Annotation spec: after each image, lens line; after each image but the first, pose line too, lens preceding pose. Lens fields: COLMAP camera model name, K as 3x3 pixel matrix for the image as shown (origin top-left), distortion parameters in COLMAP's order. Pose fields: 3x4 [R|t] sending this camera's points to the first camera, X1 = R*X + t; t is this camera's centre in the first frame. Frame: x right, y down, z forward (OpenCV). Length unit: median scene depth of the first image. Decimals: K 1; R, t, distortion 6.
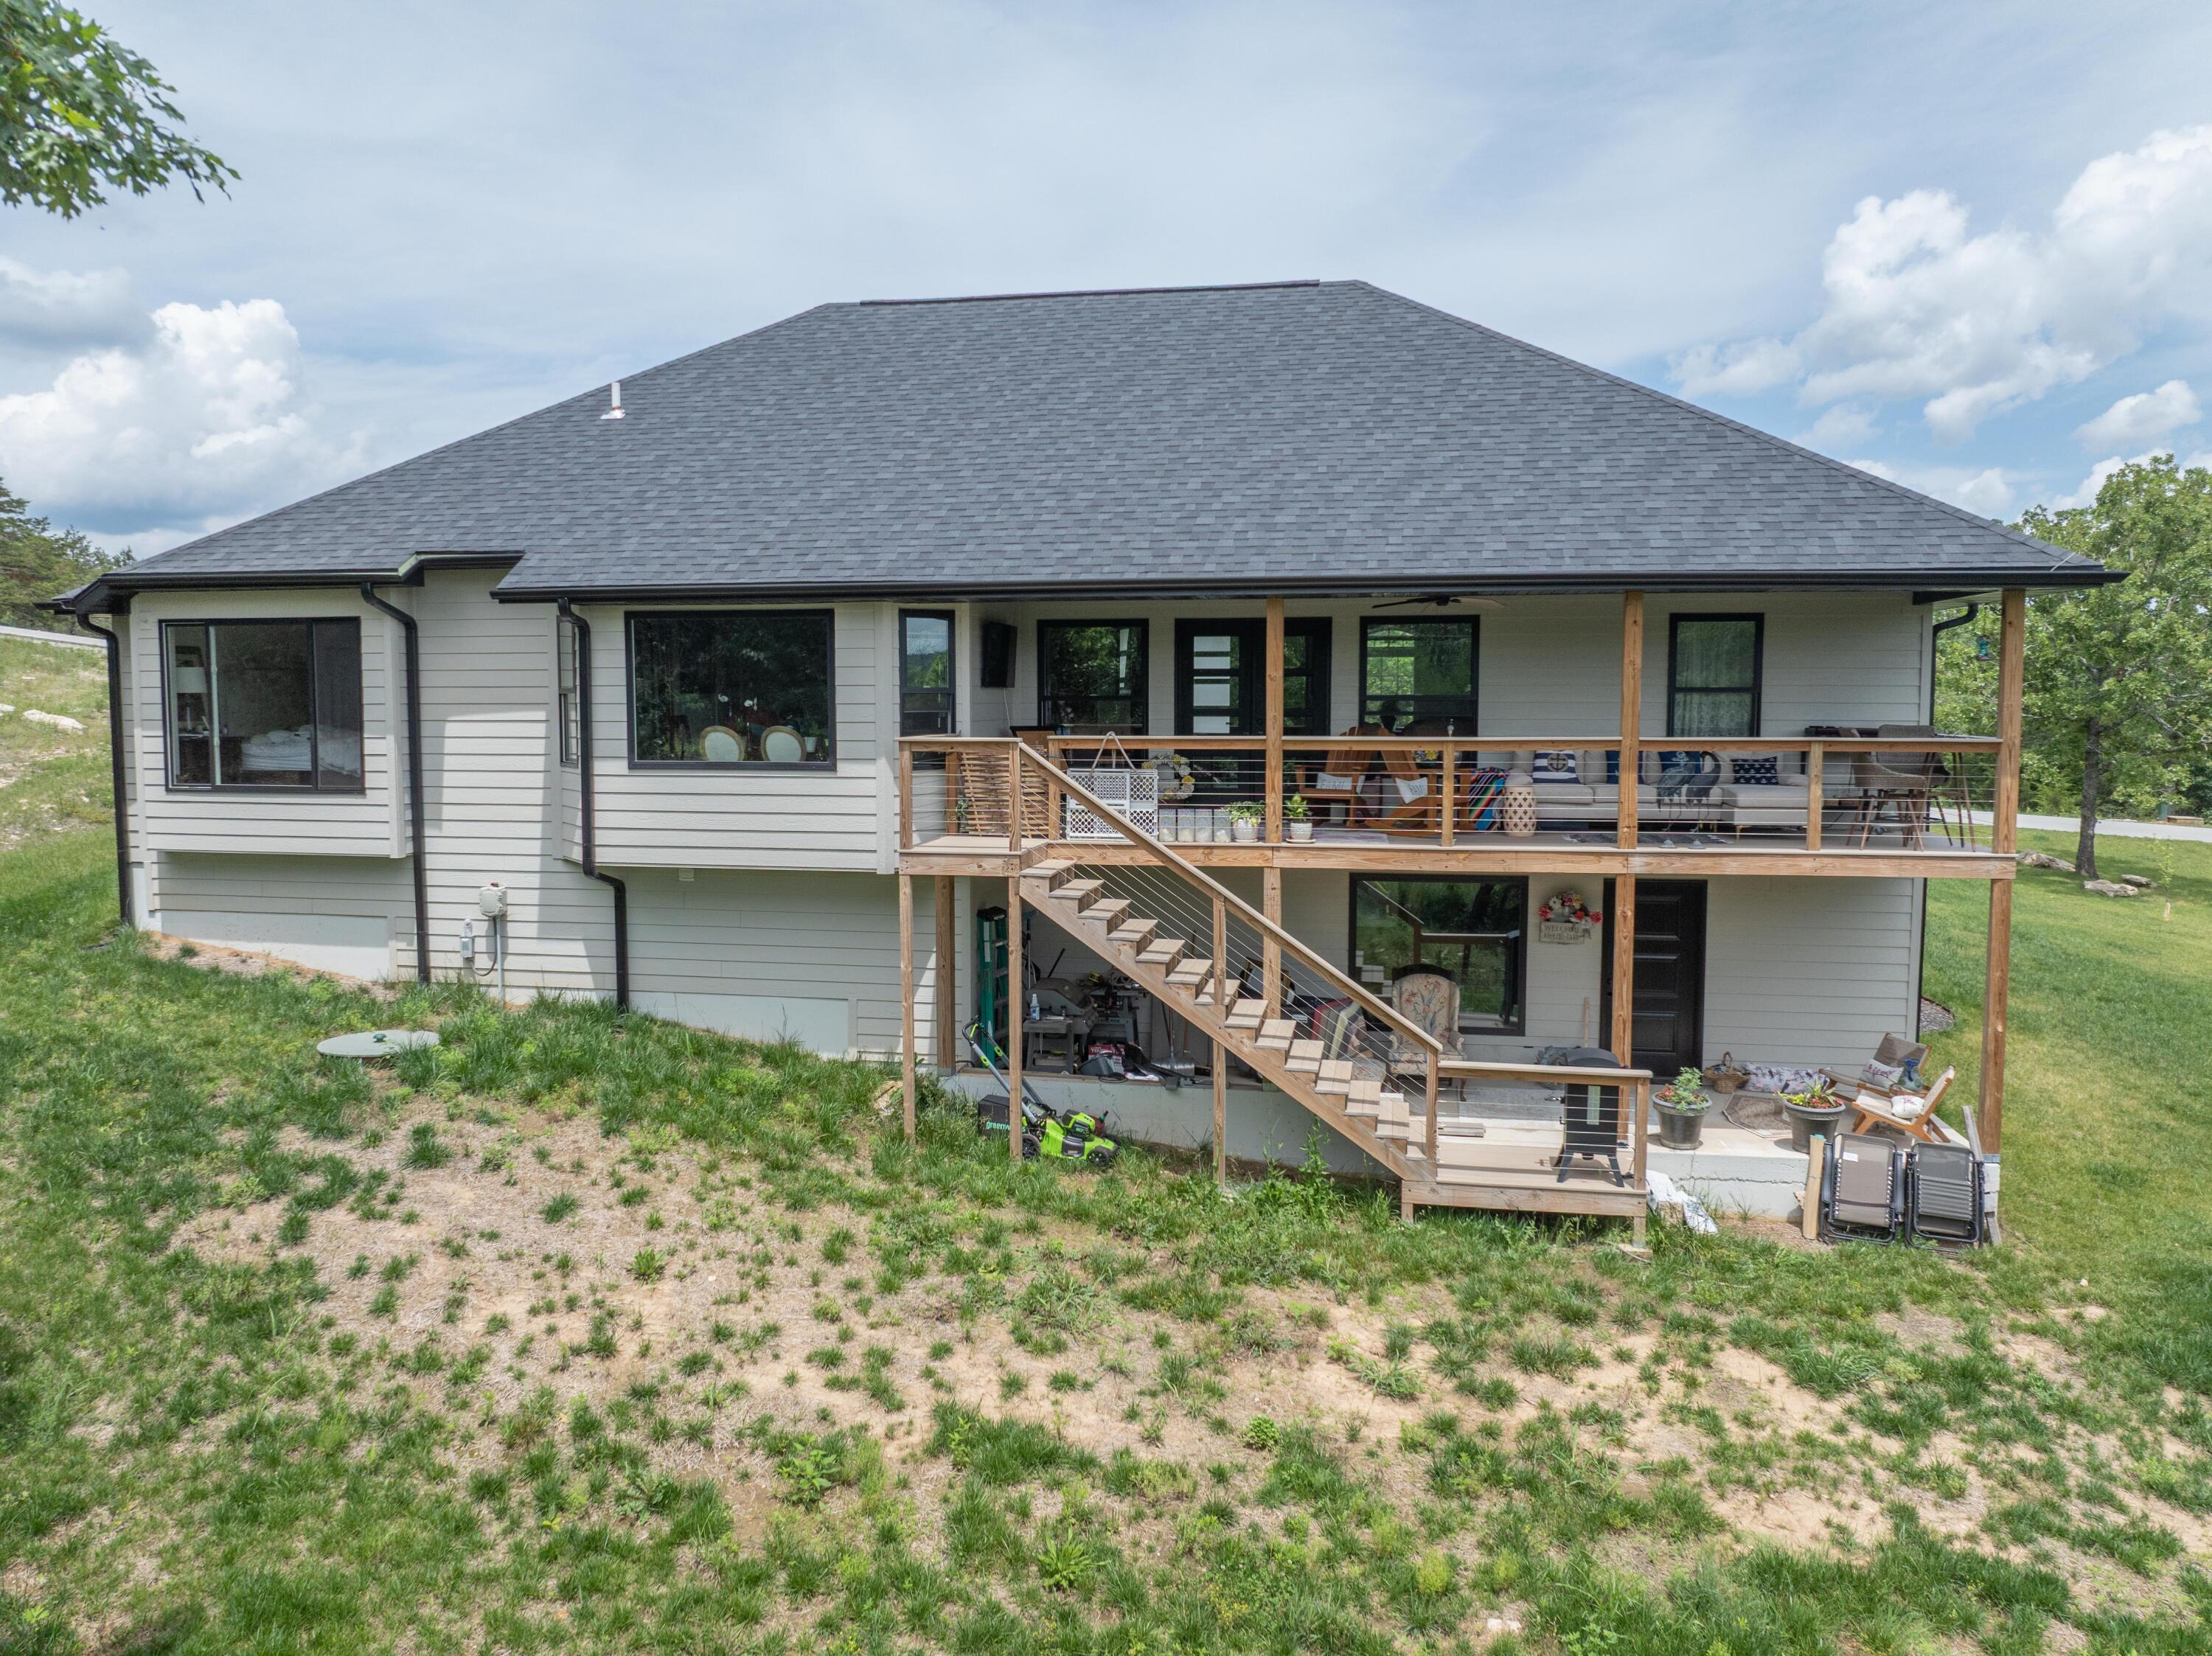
lens RADIAL K [[1565.9, 0, 1106.0], [0, 1565.9, 828.0], [0, 0, 1]] dist [-0.055363, 0.025605]
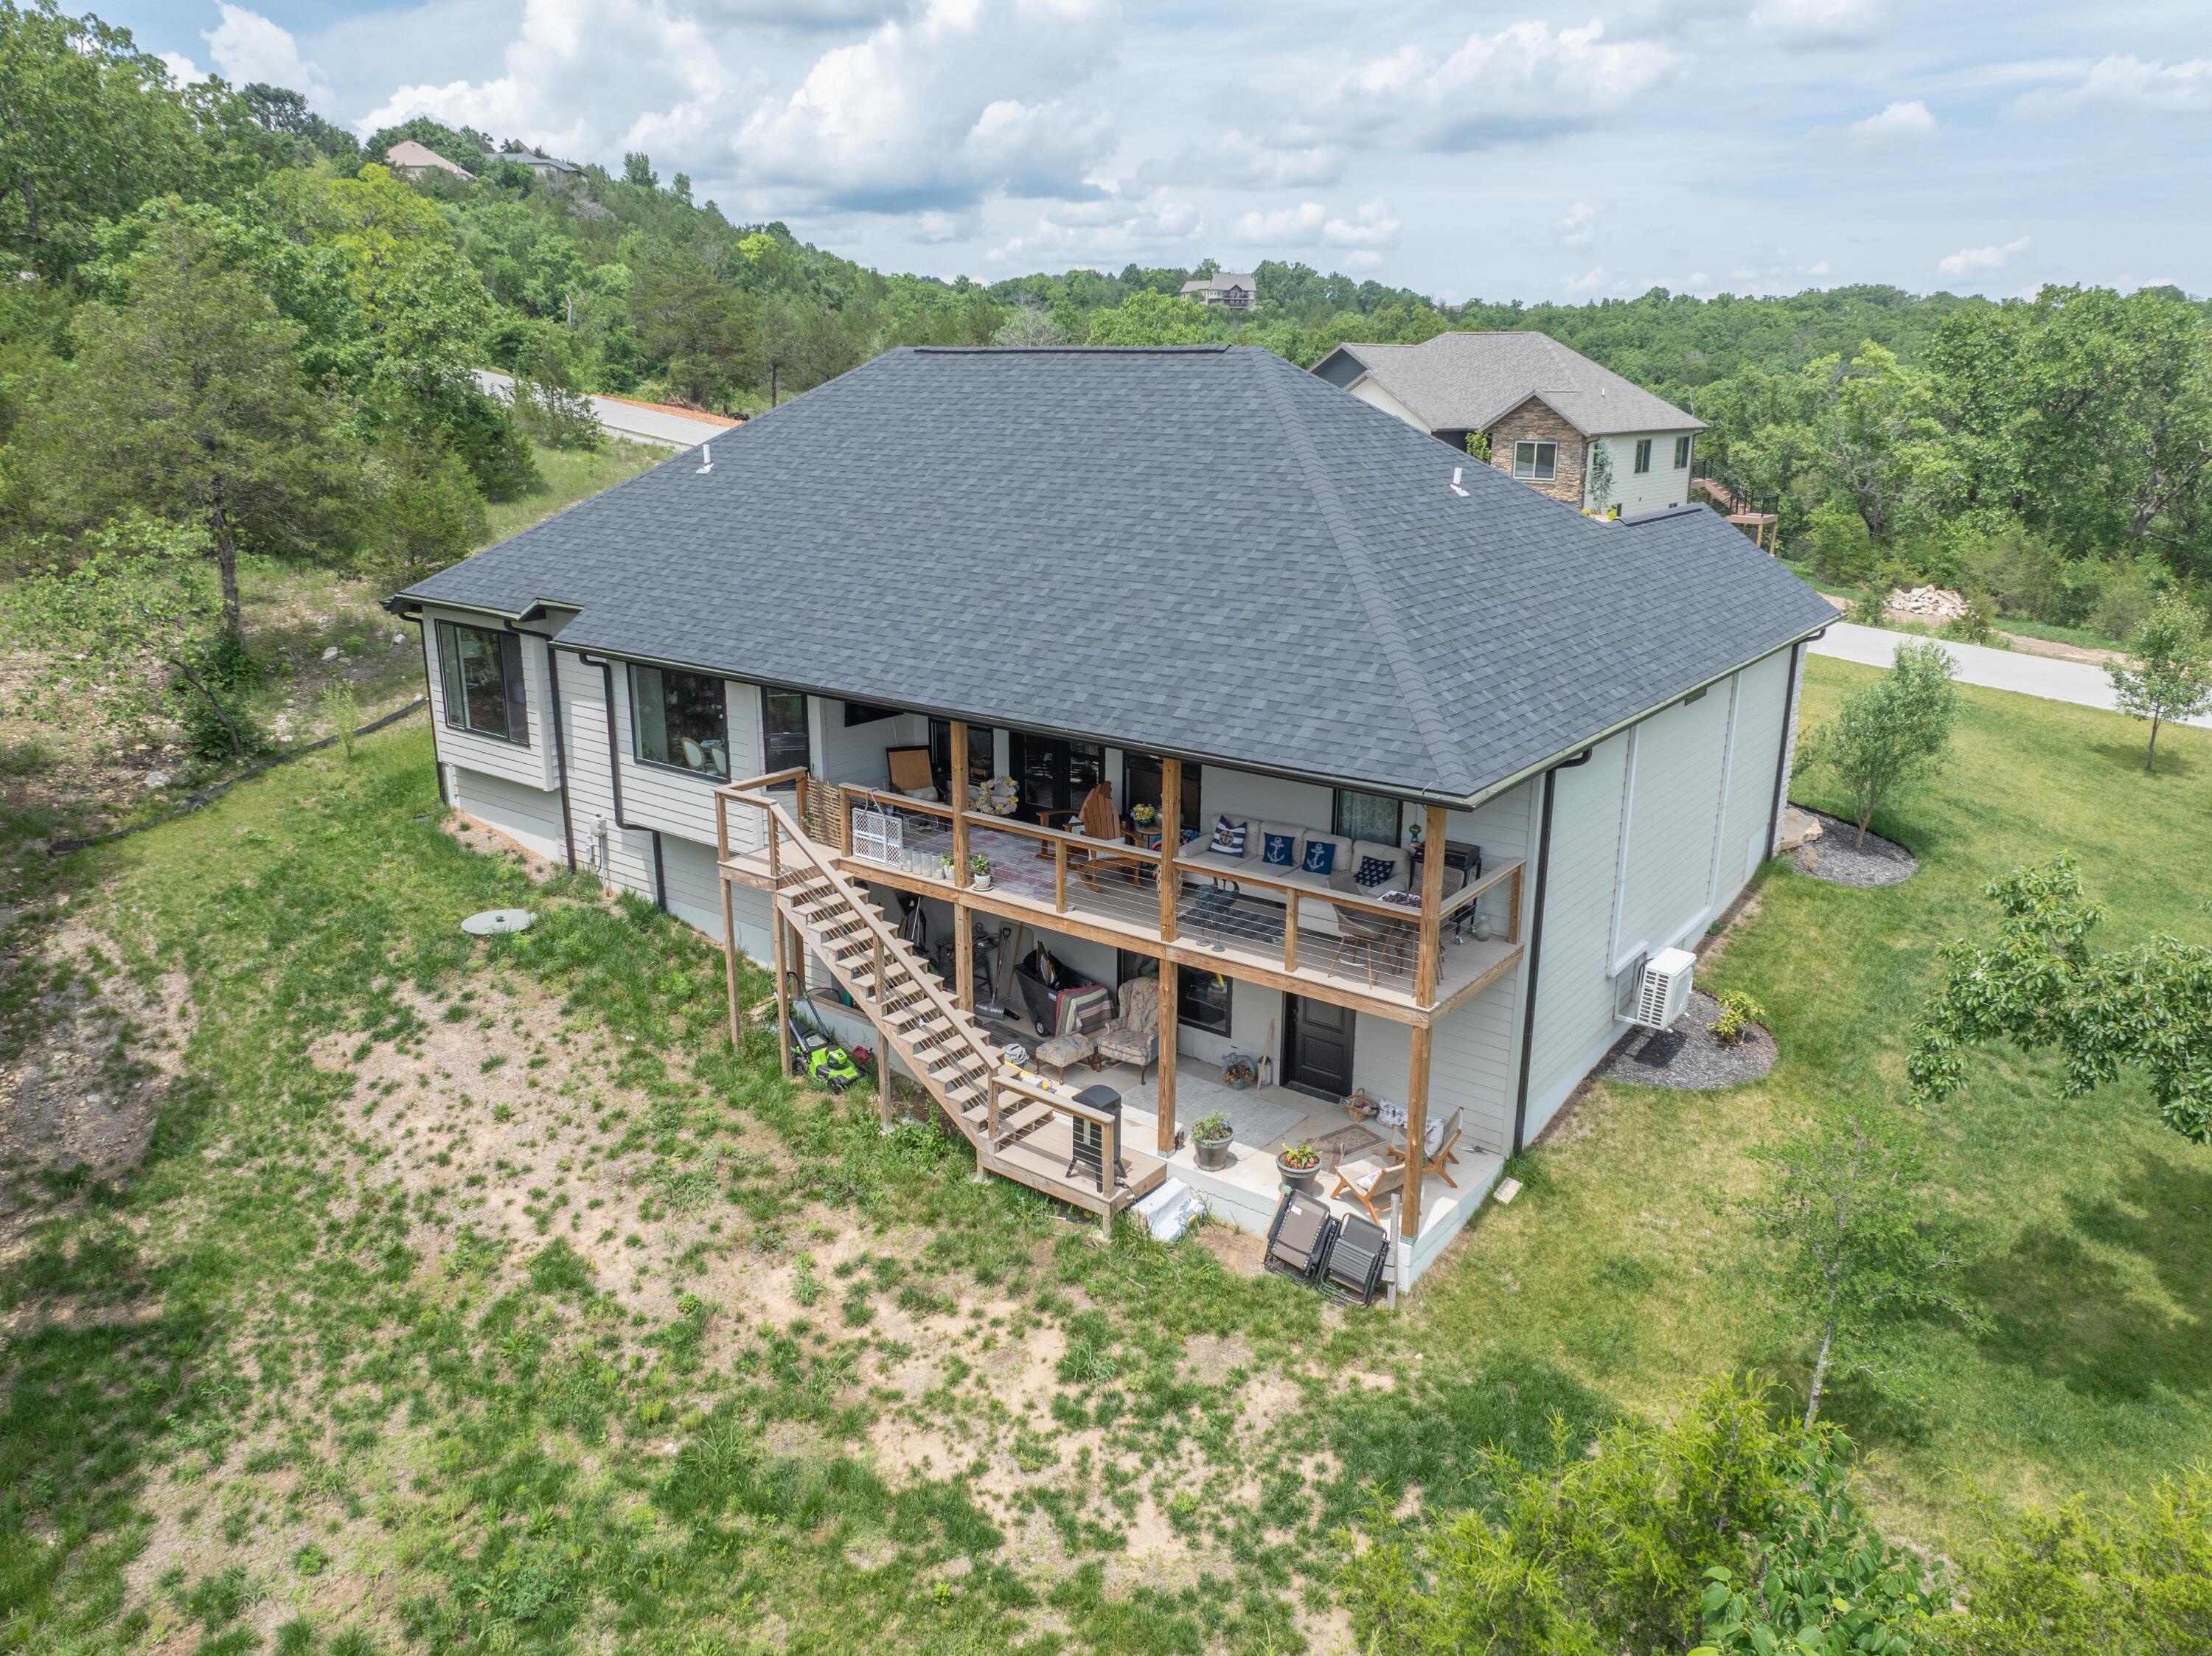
lens RADIAL K [[1565.9, 0, 1106.0], [0, 1565.9, 828.0], [0, 0, 1]] dist [-0.055363, 0.025605]
pose [[0.893158, 0.130547, -0.430379, 0.932407], [-0.041617, 0.976829, 0.209936, -0.386468], [0.447814, -0.169595, 0.877895, -0.143671]]
